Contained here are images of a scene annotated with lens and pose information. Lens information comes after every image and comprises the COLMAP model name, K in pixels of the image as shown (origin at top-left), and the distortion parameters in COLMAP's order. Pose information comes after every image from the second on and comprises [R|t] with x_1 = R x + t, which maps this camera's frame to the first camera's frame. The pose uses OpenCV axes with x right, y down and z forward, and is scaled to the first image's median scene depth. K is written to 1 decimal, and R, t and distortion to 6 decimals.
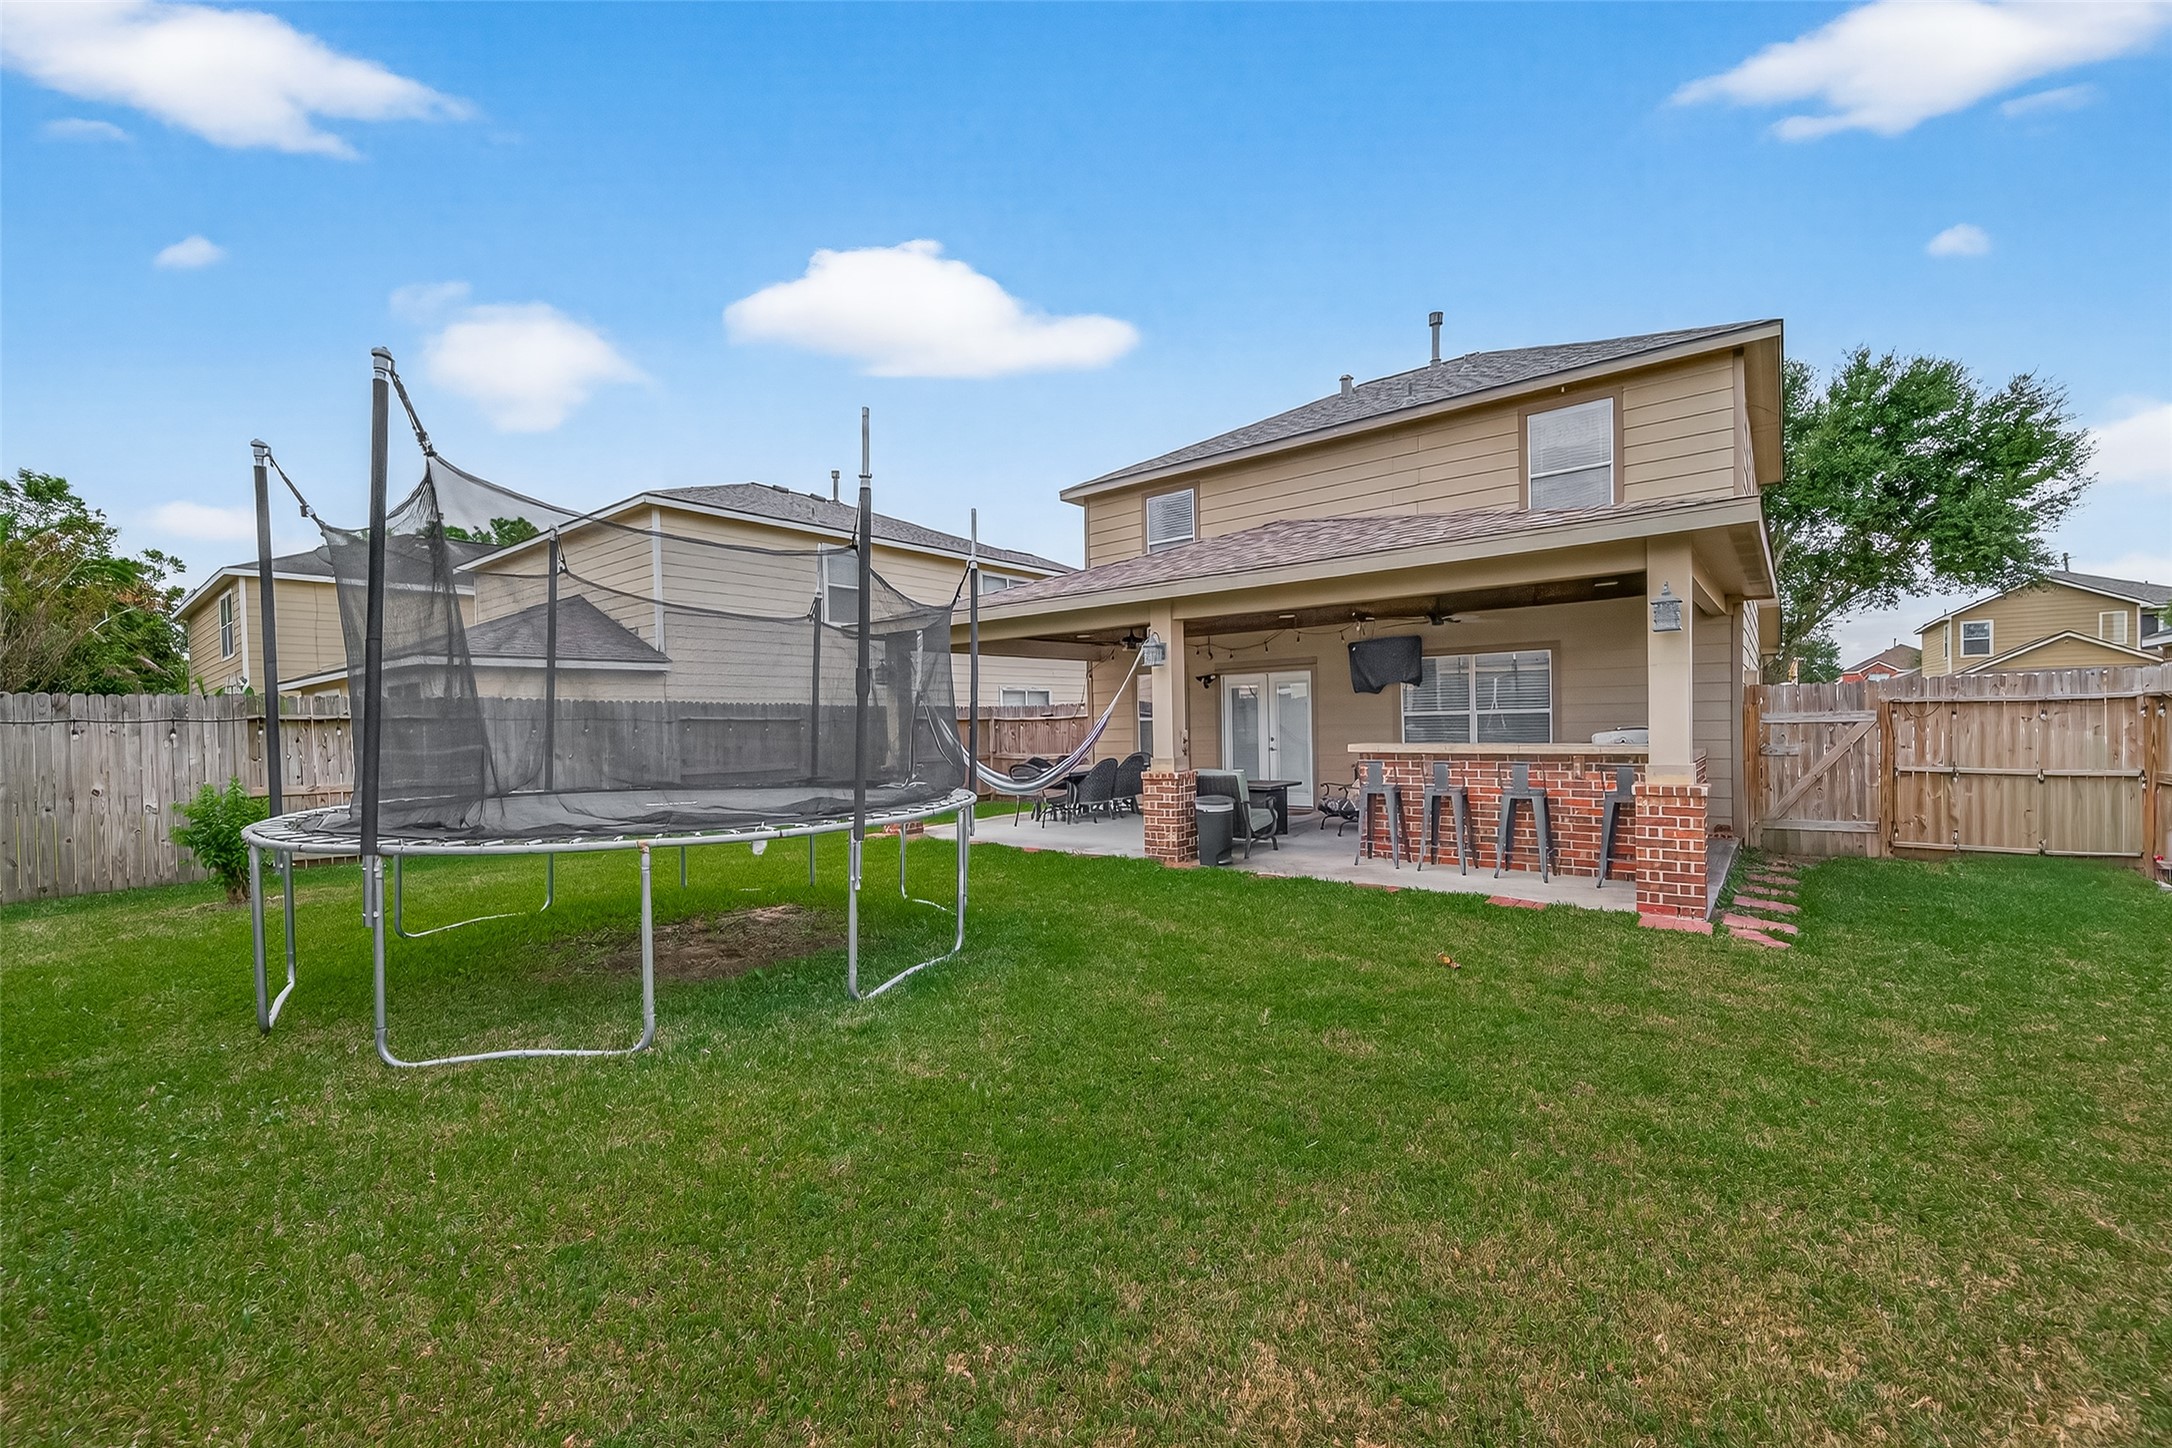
lens RADIAL K [[865.0, 0, 1089.9], [0, 865.0, 718.5], [0, 0, 1]] dist [0.009022, -0.002245]
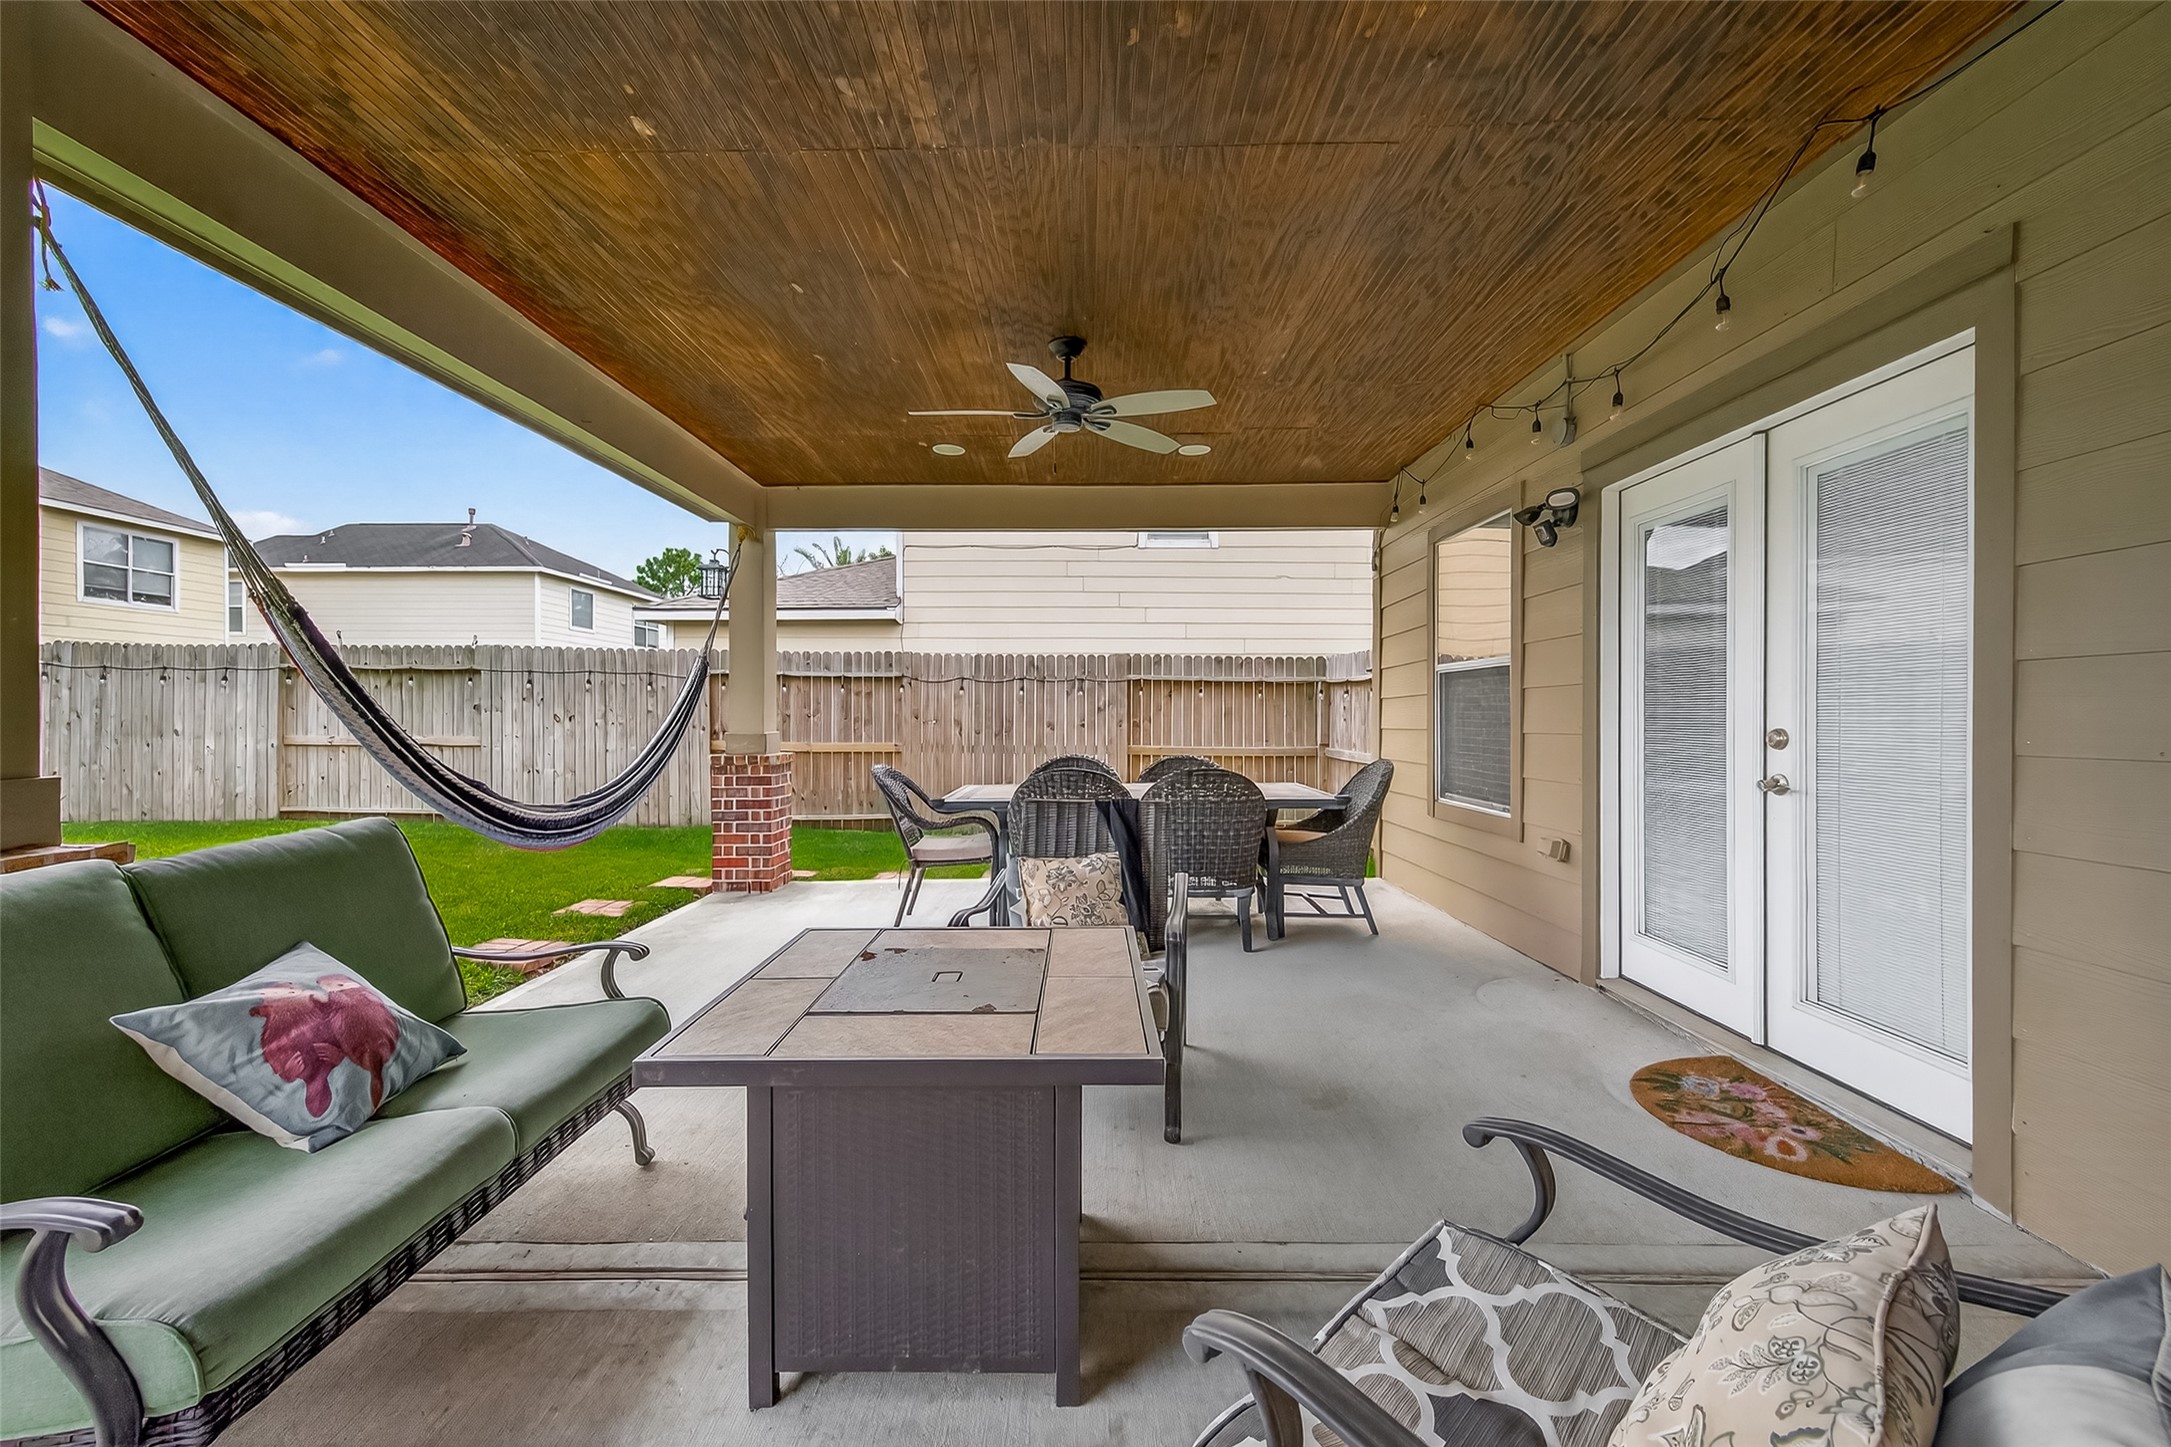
lens RADIAL K [[864.6, 0, 1089.4], [0, 864.6, 718.0], [0, 0, 1]] dist [0.009022, -0.002245]
pose [[0.620091, 0.026852, -0.784070, 0.279472], [-0.012093, 0.999623, 0.024669, 0.015919], [0.784437, -0.005815, 0.620181, 0.755970]]
